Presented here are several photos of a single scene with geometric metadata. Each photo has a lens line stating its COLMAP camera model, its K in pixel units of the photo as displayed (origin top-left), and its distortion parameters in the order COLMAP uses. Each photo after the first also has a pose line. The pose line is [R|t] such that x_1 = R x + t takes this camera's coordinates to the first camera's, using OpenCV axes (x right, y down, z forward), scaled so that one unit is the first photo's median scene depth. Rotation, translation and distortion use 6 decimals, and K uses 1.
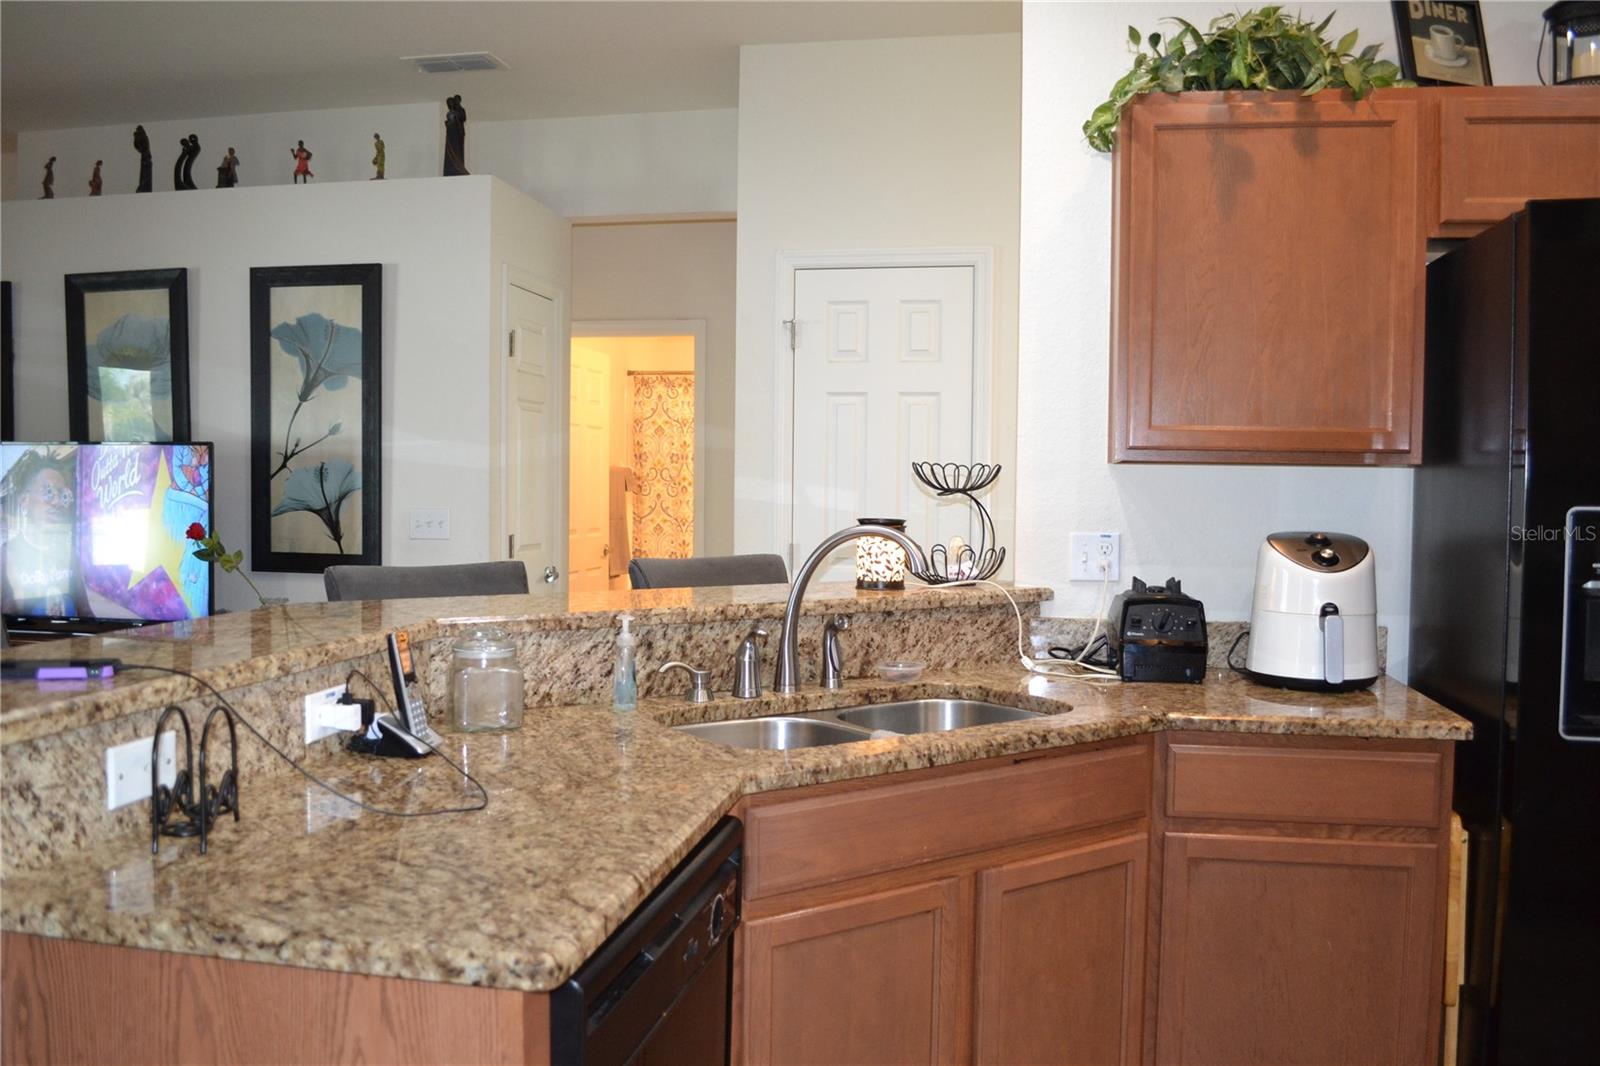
lens RADIAL K [[1280.8, 0, 796.1], [0, 1280.8, 538.0], [0, 0, 1]] dist [-0.084415, 0.013932]
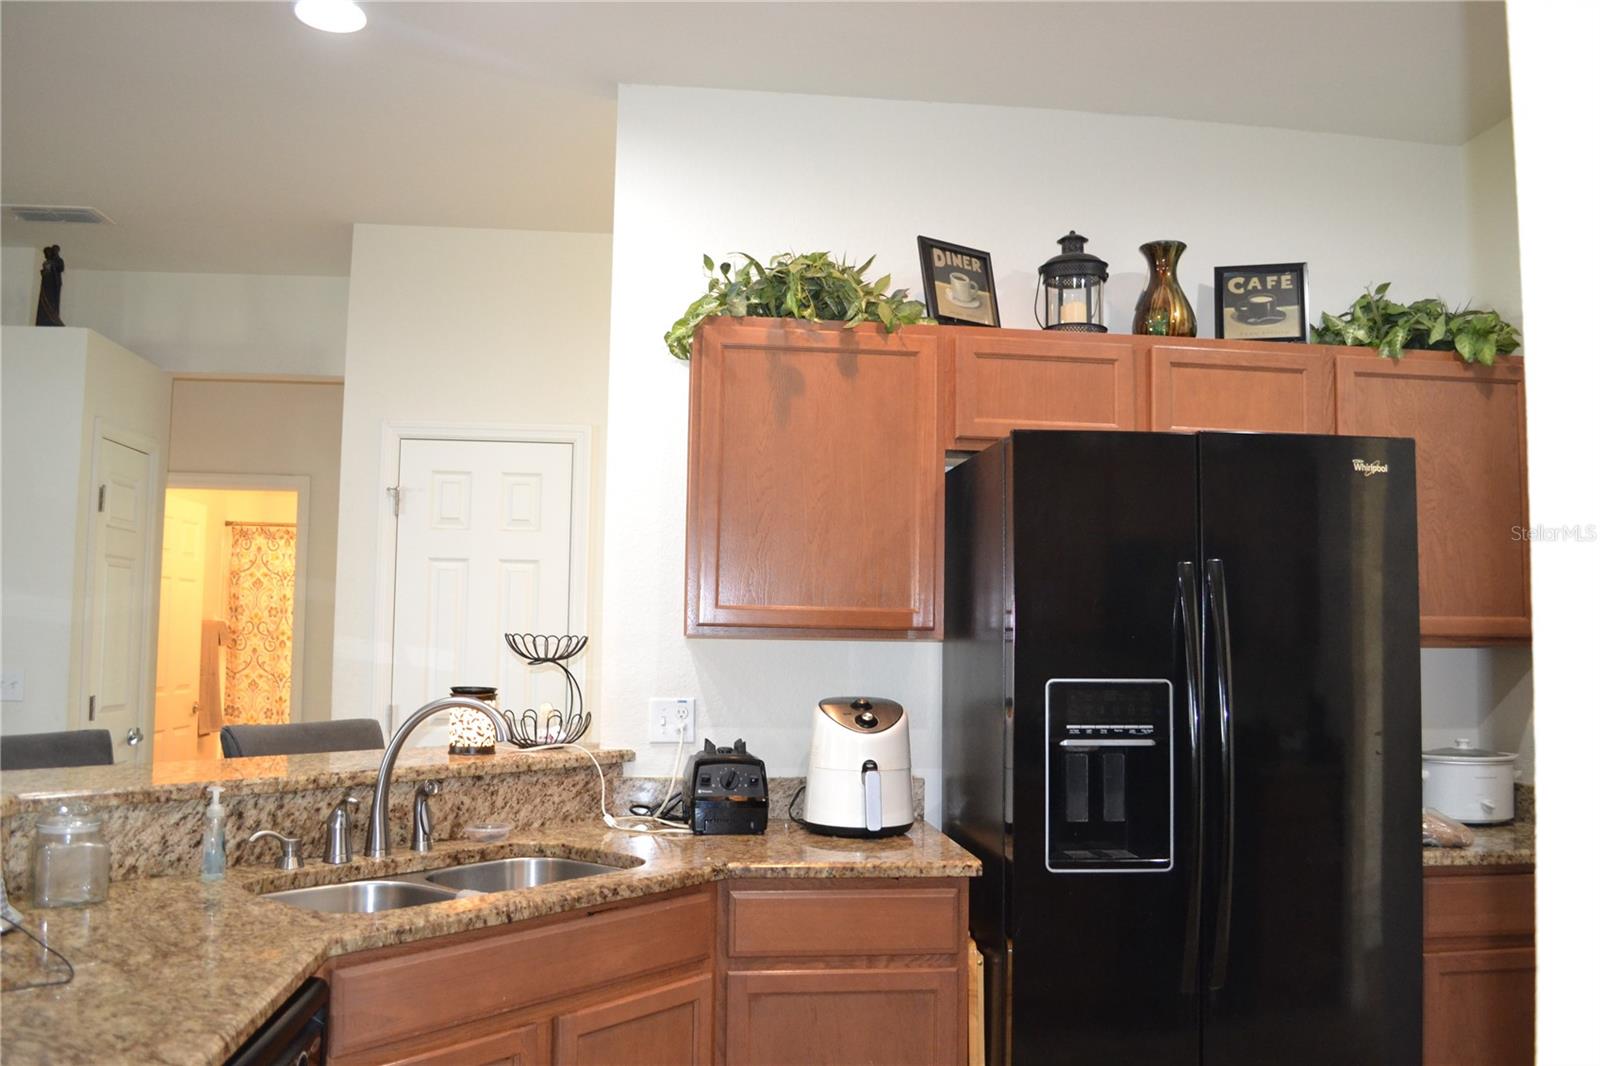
lens RADIAL K [[1280.8, 0, 793.9], [0, 1280.8, 538.0], [0, 0, 1]] dist [-0.084415, 0.013932]
pose [[0.956658, 0.024461, 0.290185, 0.012319], [0.008983, 0.993513, -0.113361, -0.017819], [-0.291075, 0.111055, 0.950233, -0.107899]]
